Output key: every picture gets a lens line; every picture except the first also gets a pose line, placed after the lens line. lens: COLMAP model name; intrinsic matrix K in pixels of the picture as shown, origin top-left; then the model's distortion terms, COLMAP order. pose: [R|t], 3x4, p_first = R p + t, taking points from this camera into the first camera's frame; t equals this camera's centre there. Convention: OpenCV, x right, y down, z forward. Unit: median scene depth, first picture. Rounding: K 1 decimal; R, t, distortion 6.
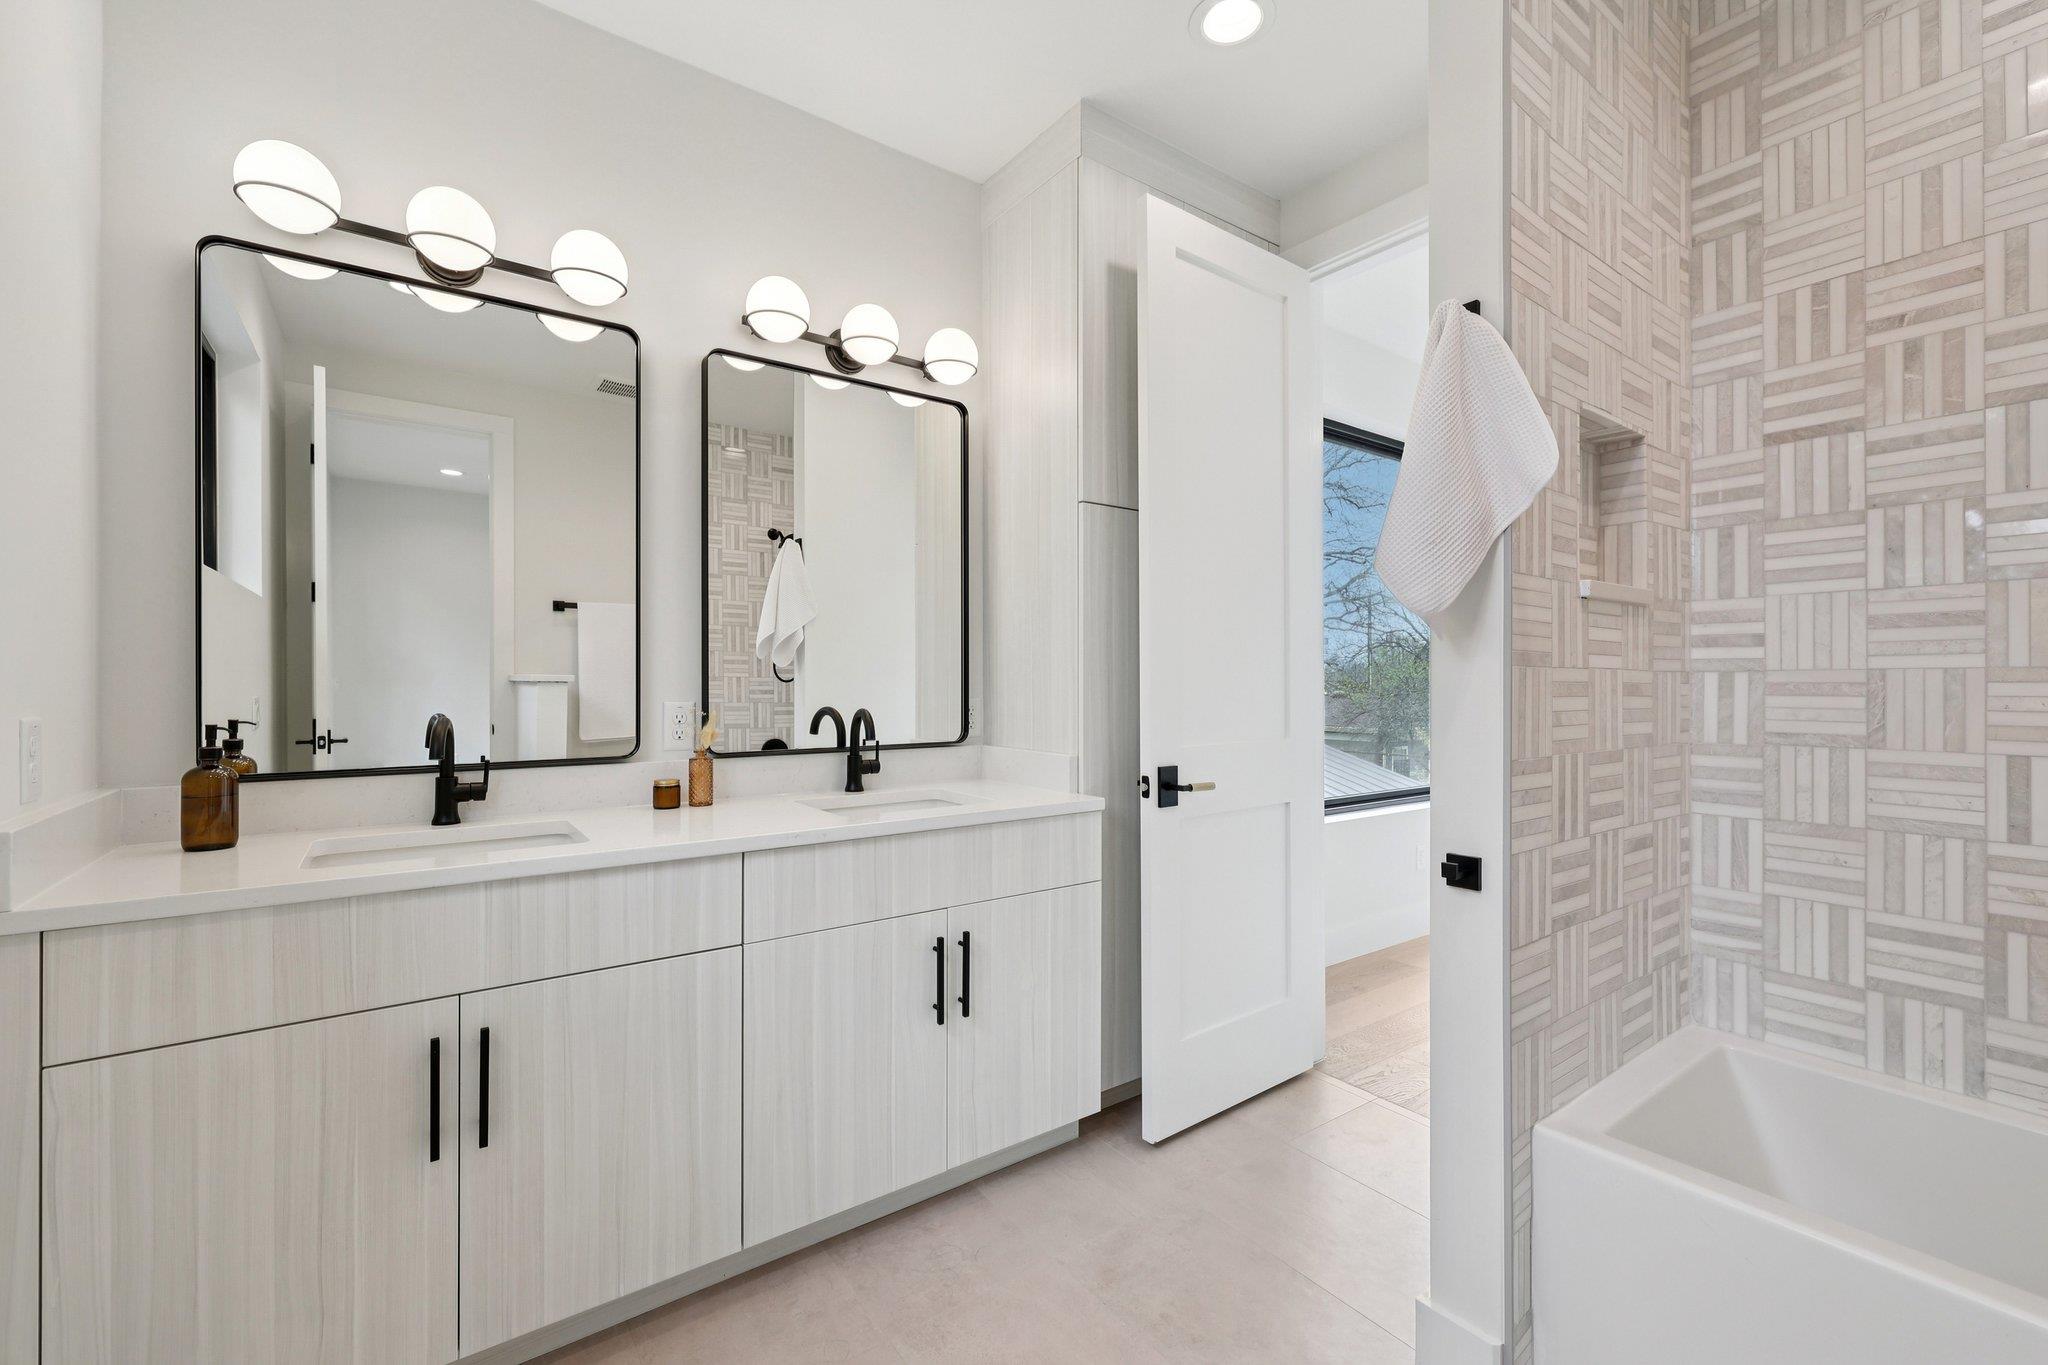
lens RADIAL K [[867.2, 0, 1027.5], [0, 867.2, 681.3], [0, 0, 1]] dist [-0.000416, -0.000286]
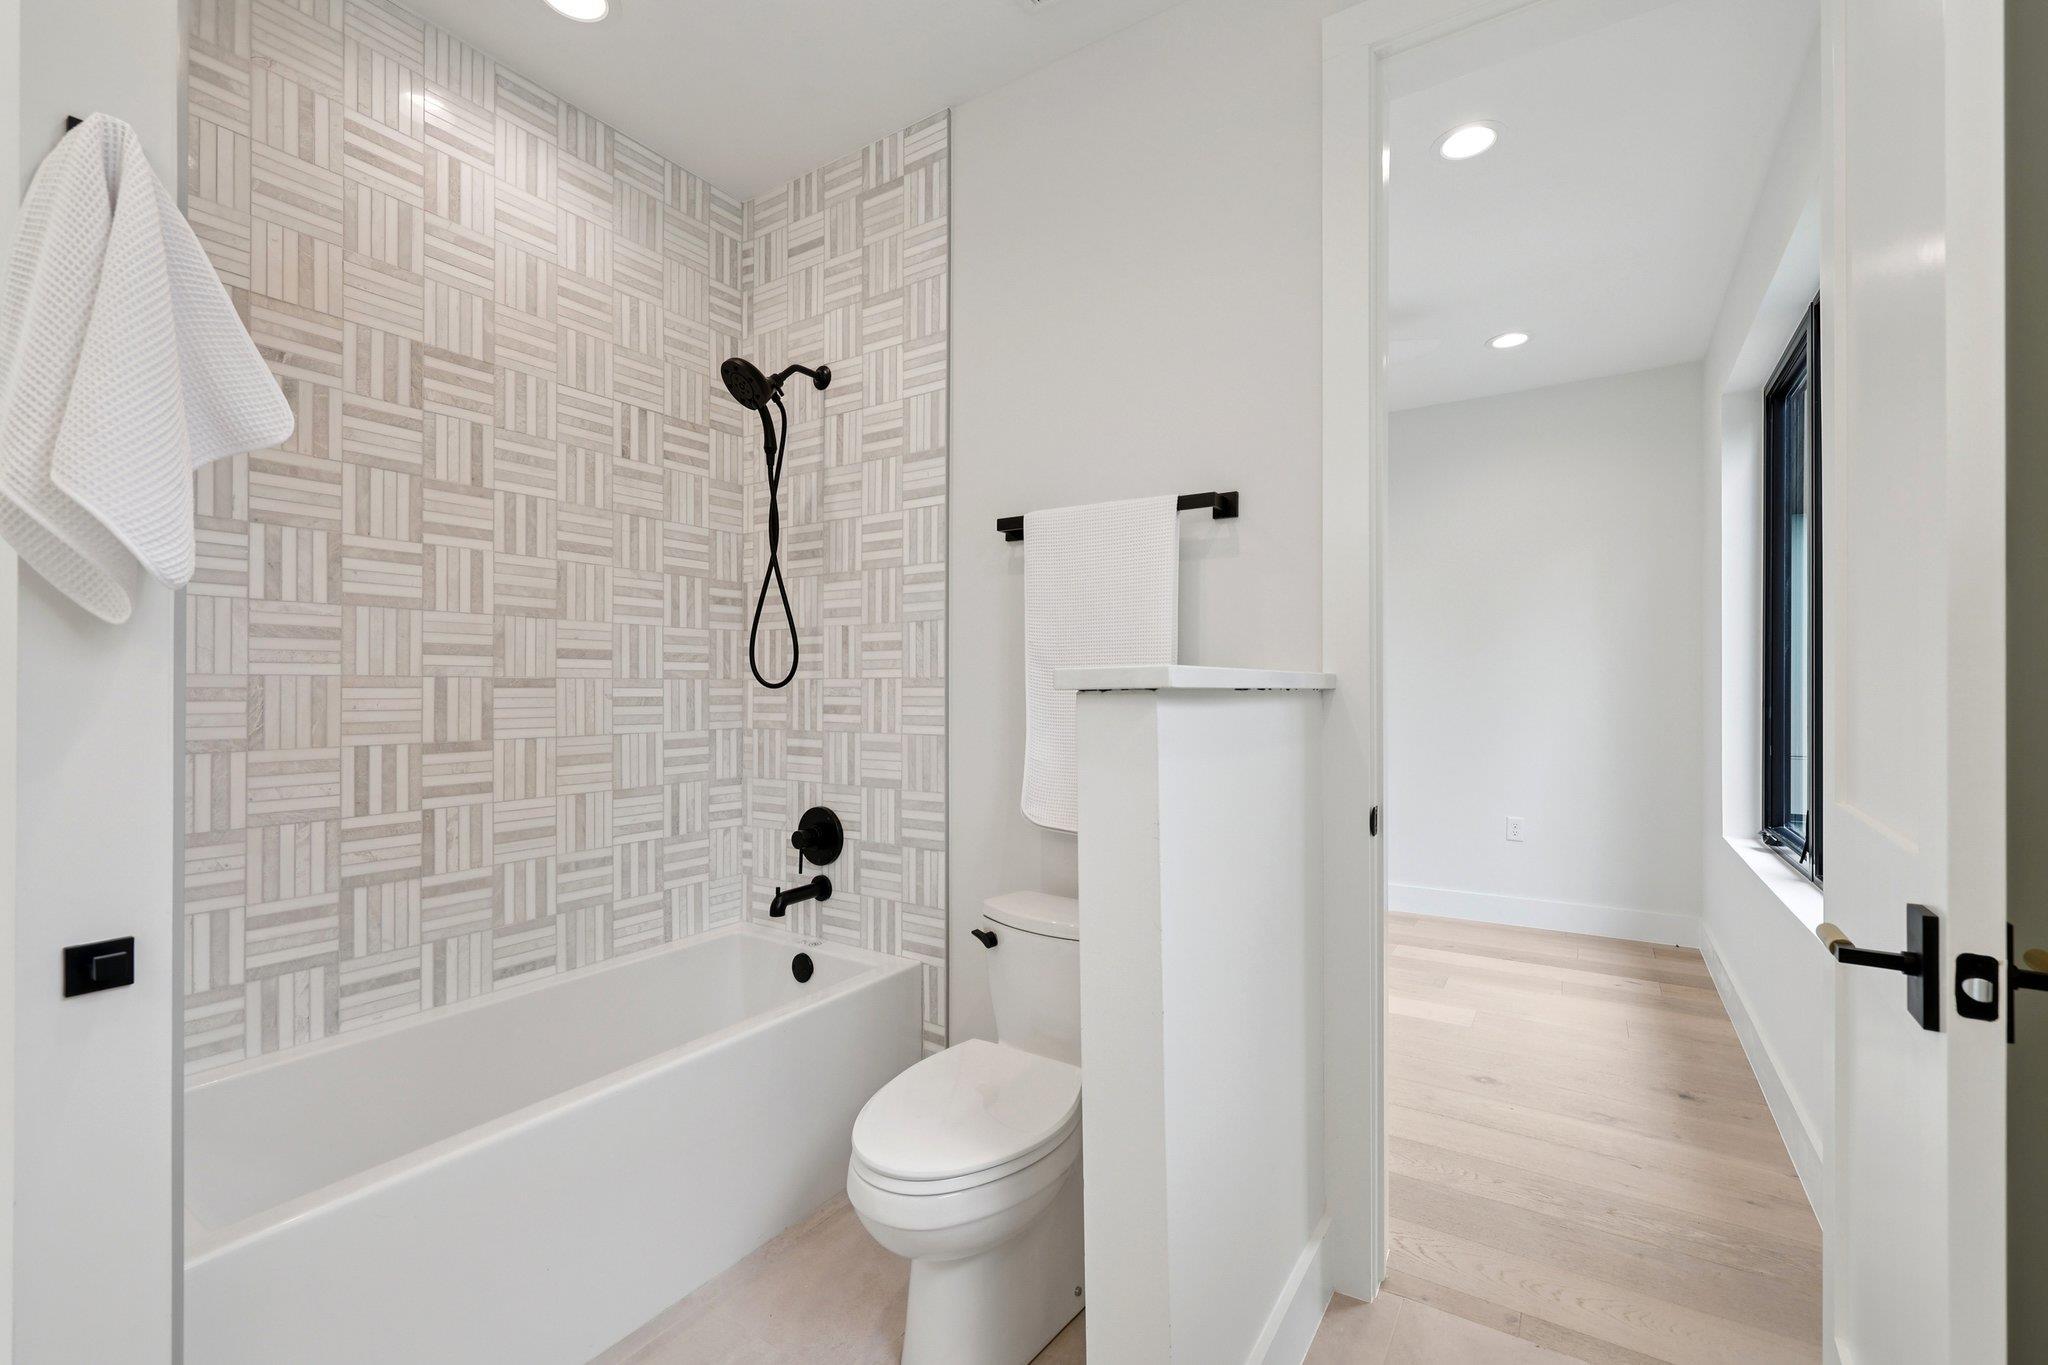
lens RADIAL K [[867.2, 0, 1022.9], [0, 867.2, 687.0], [0, 0, 1]] dist [-0.000416, -0.000286]
pose [[-0.360646, 0.002919, 0.932698, -0.350342], [-0.000925, 0.999993, -0.003487, 0.003628], [-0.932702, -0.002120, -0.360641, 0.523461]]
